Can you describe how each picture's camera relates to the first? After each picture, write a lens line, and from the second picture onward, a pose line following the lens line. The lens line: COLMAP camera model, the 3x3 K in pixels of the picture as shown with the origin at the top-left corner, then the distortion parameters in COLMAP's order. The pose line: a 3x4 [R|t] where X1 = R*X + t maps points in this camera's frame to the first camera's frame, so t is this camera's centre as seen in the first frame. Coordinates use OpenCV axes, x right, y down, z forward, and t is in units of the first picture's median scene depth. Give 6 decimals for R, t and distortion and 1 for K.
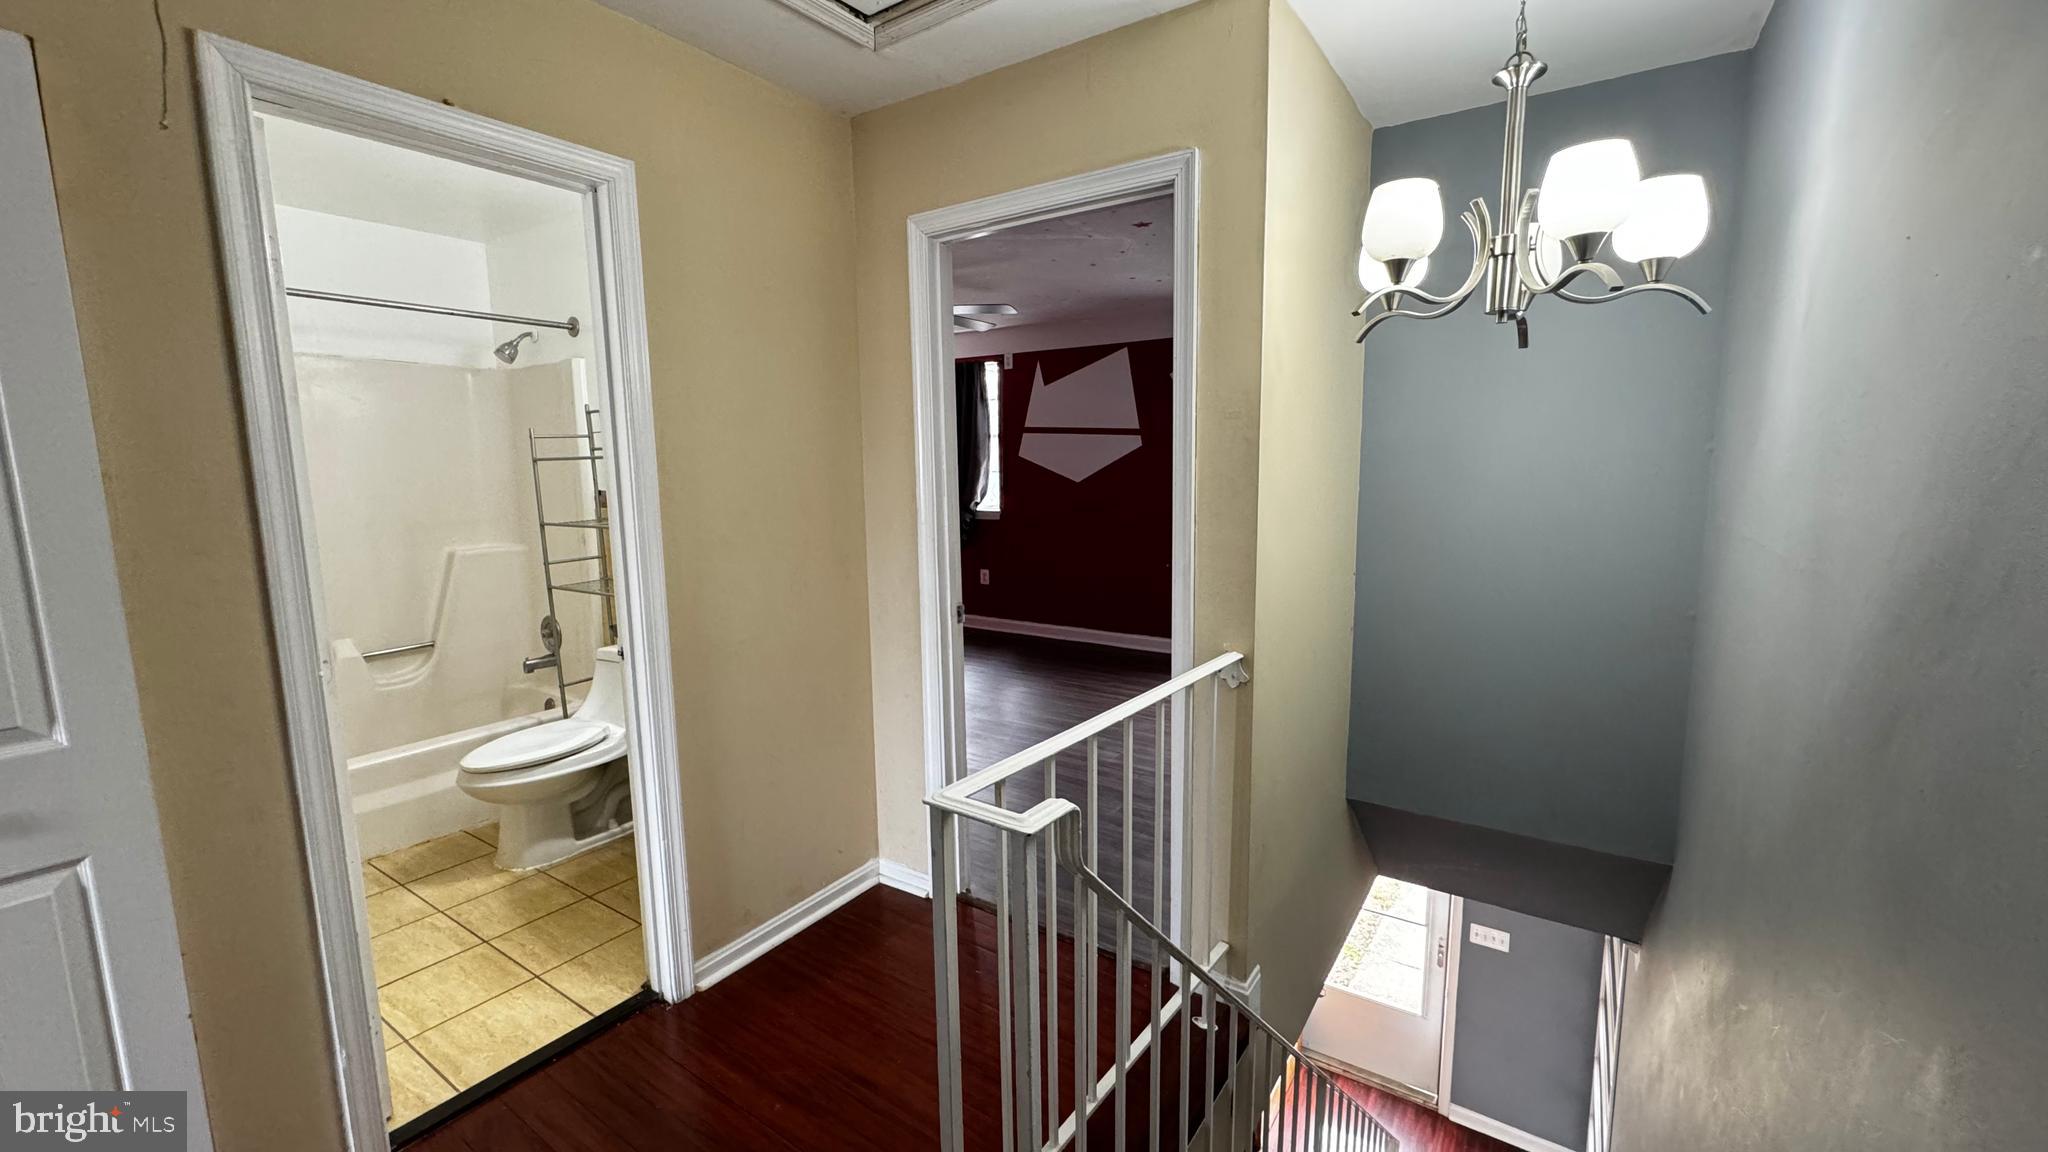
lens RADIAL K [[817.3, 0, 1028.5], [0, 817.3, 560.1], [0, 0, 1]] dist [-0.002224, 0.000025]
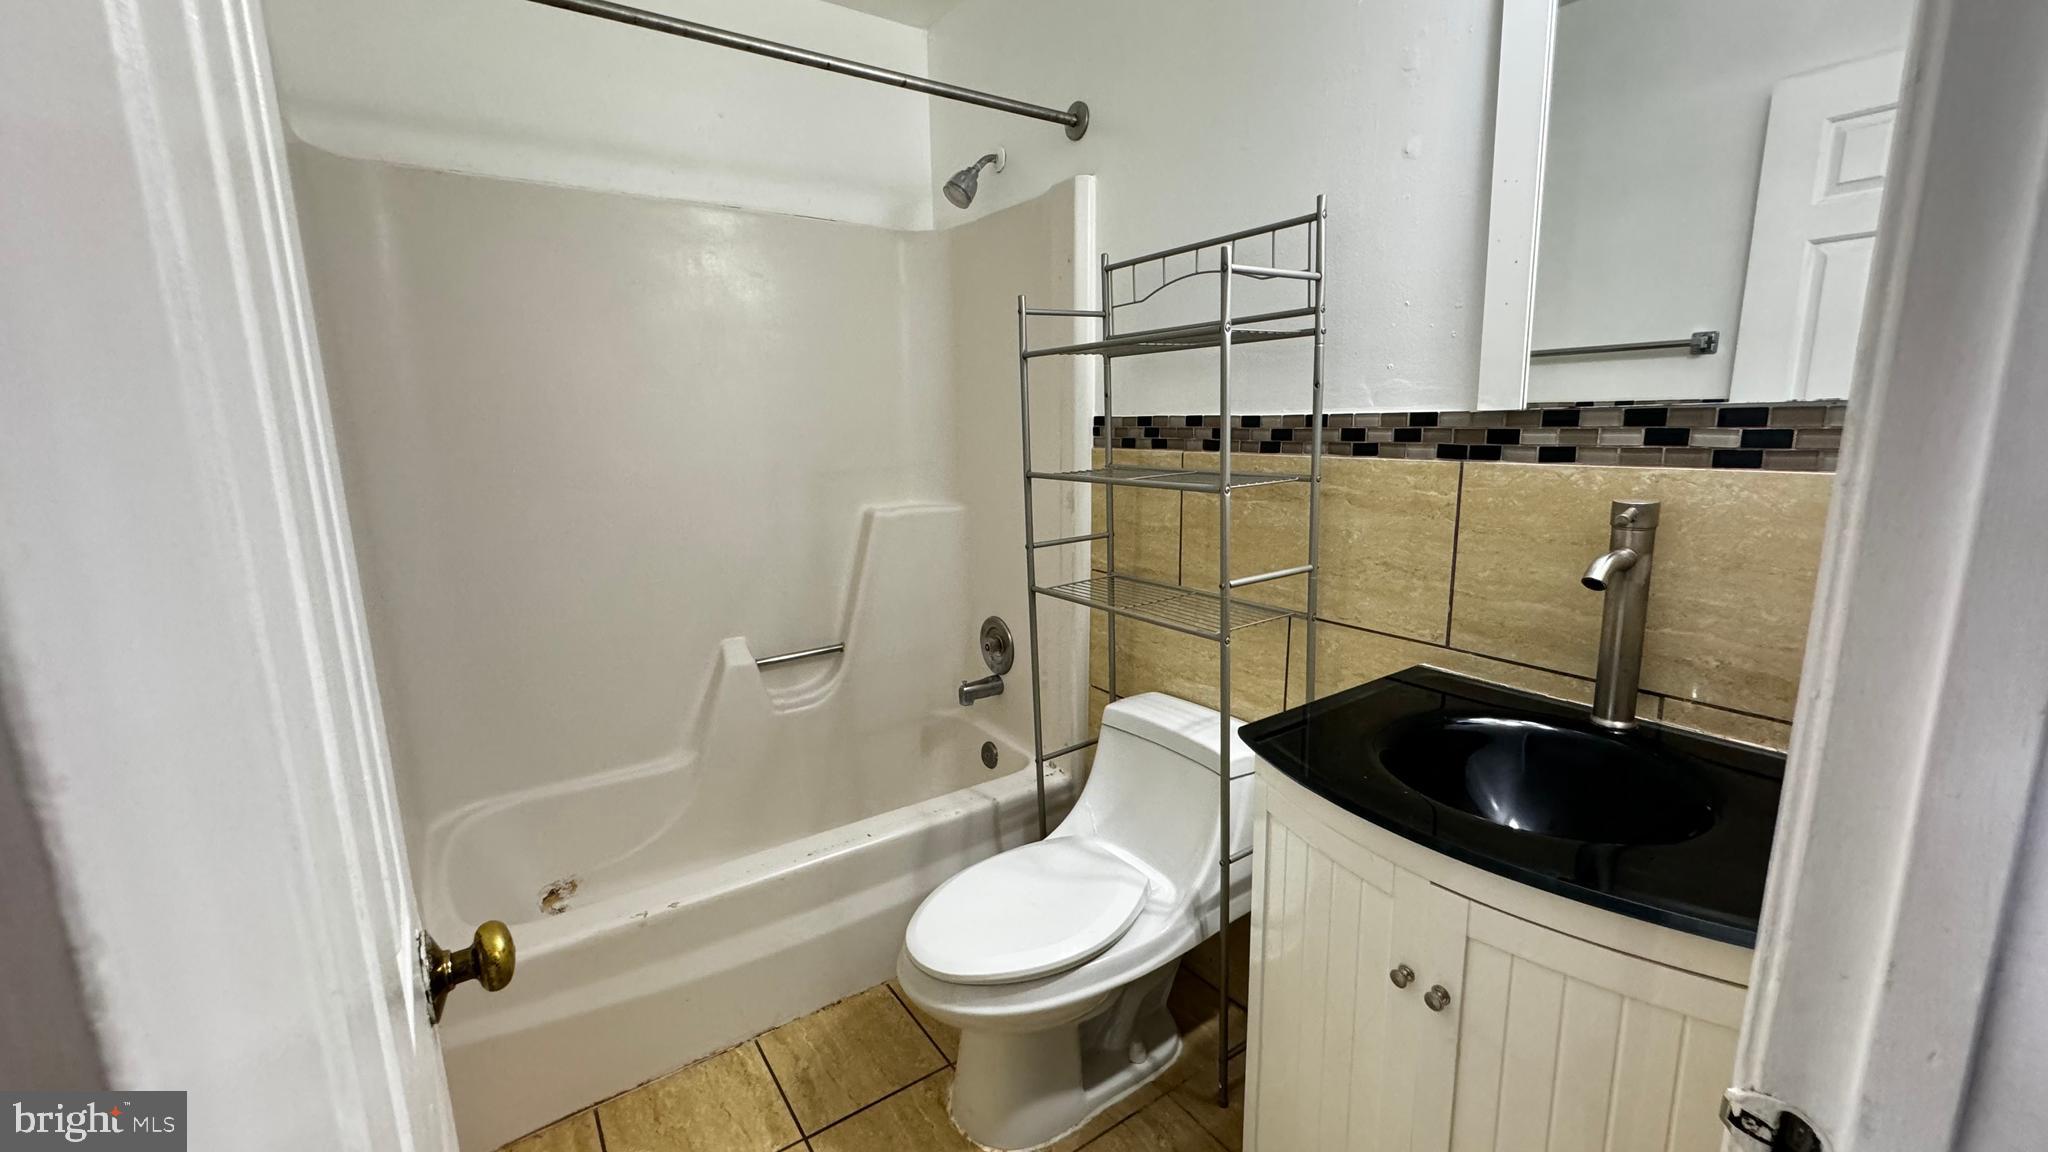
lens RADIAL K [[817.3, 0, 1027.3], [0, 817.3, 580.5], [0, 0, 1]] dist [-0.002224, 0.000025]
pose [[0.931794, 0.078324, -0.354437, -0.366886], [-0.051236, 0.995046, 0.085191, -0.018642], [0.359353, -0.061220, 0.931191, 0.447890]]
